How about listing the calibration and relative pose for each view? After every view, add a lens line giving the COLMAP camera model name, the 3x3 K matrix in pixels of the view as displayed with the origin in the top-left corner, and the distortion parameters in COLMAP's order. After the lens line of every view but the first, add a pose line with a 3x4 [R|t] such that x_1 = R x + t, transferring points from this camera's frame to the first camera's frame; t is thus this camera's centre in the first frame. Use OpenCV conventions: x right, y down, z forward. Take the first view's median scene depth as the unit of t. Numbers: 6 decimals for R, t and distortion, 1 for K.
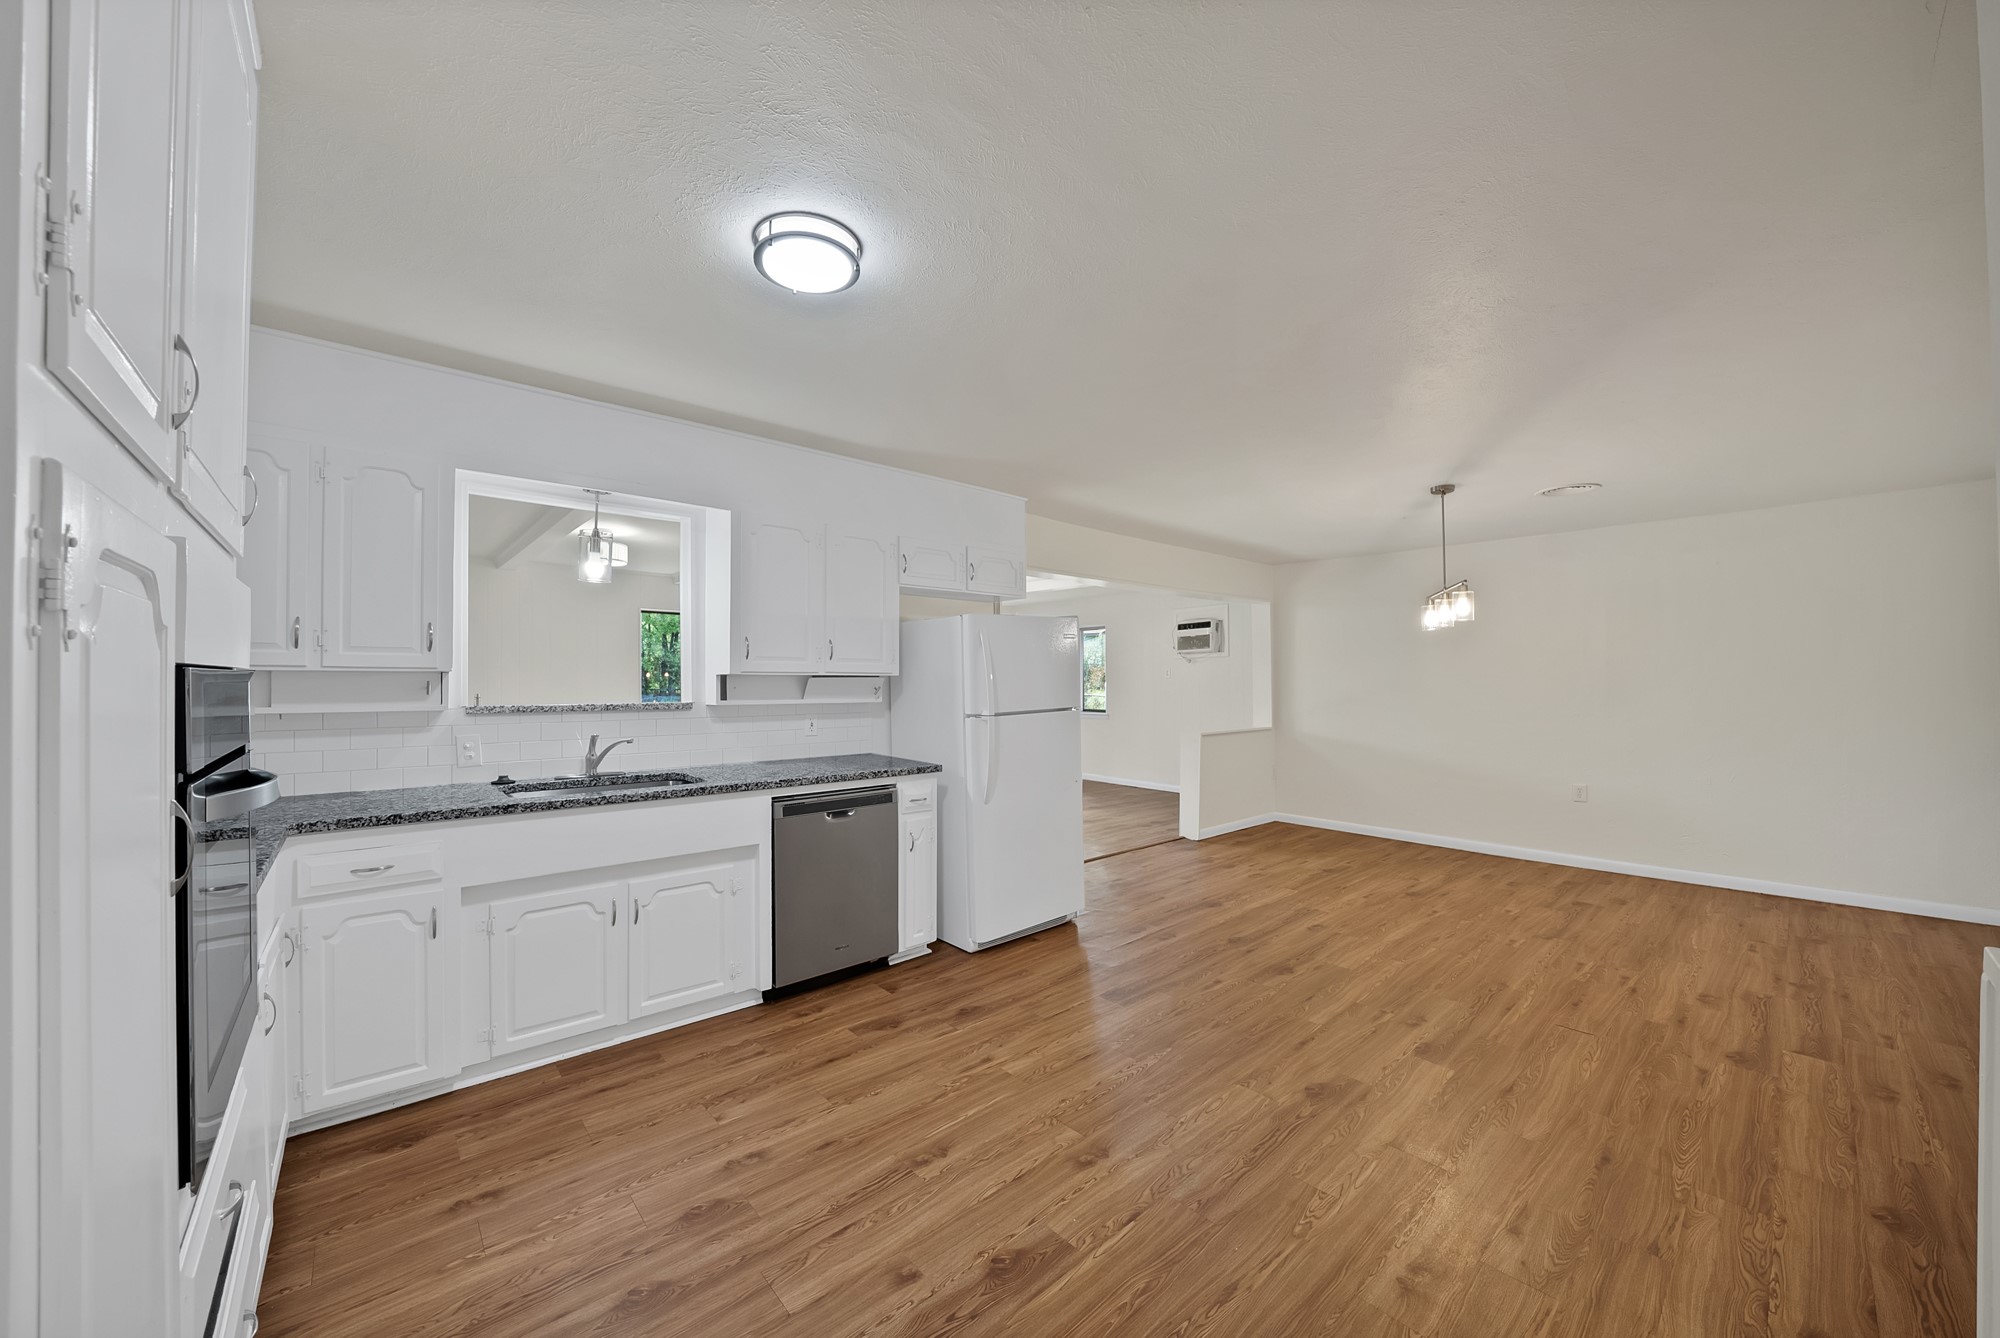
lens RADIAL K [[721.2, 0, 988.8], [0, 721.2, 679.9], [0, 0, 1]] dist [-0.020870, 0.001094]
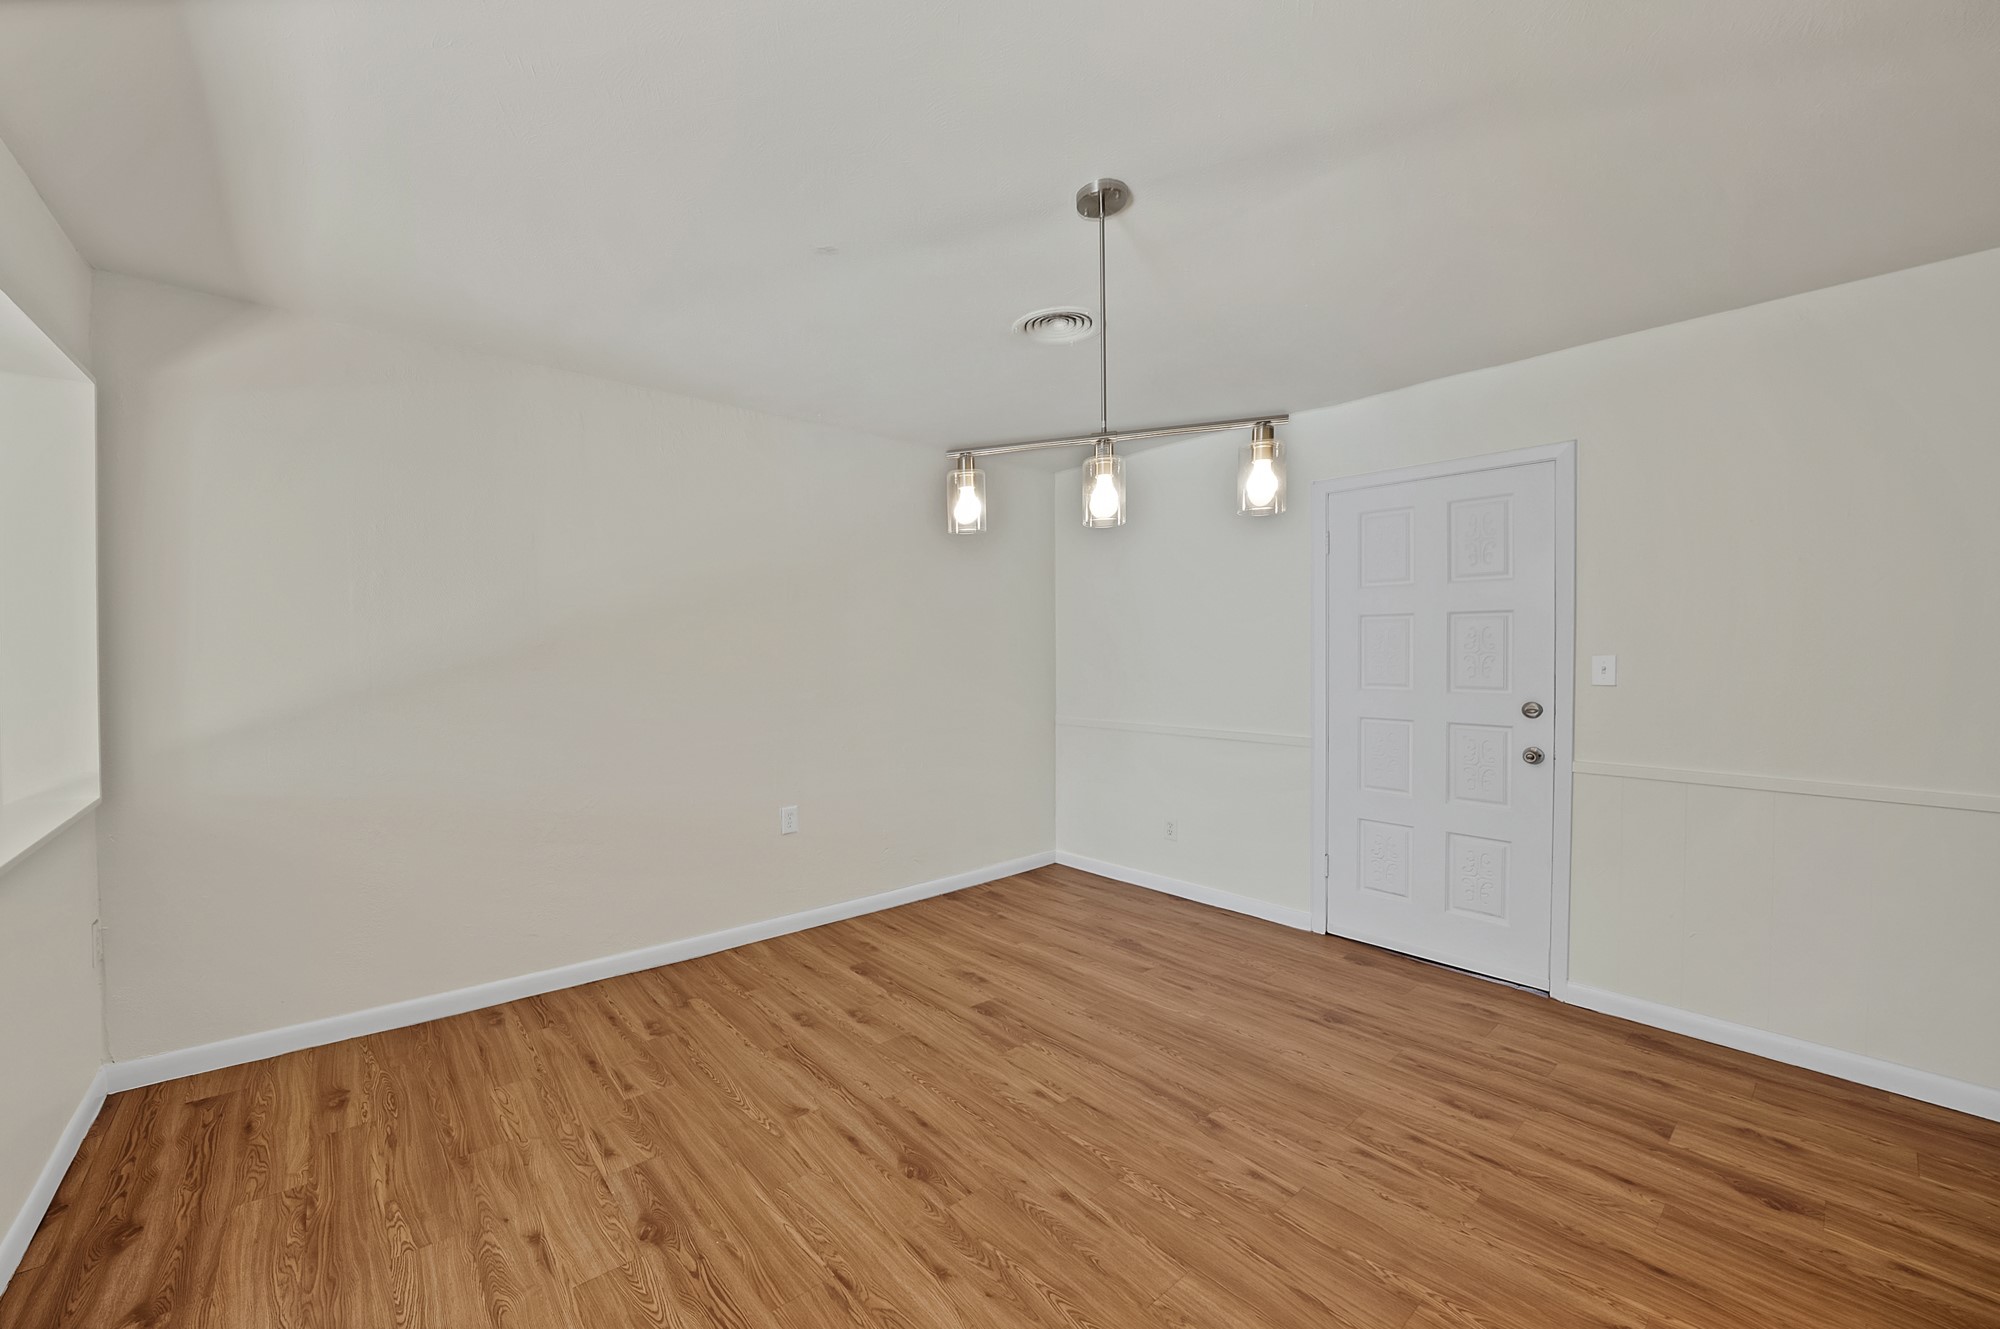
lens RADIAL K [[760.2, 0, 934.6], [0, 760.2, 649.6], [0, 0, 1]] dist [-0.021888, 0.000958]
pose [[0.062949, -0.001046, 0.998016, 0.162372], [-0.006062, 0.999981, 0.001430, 0.000704], [-0.997998, -0.006140, 0.062941, 0.960269]]
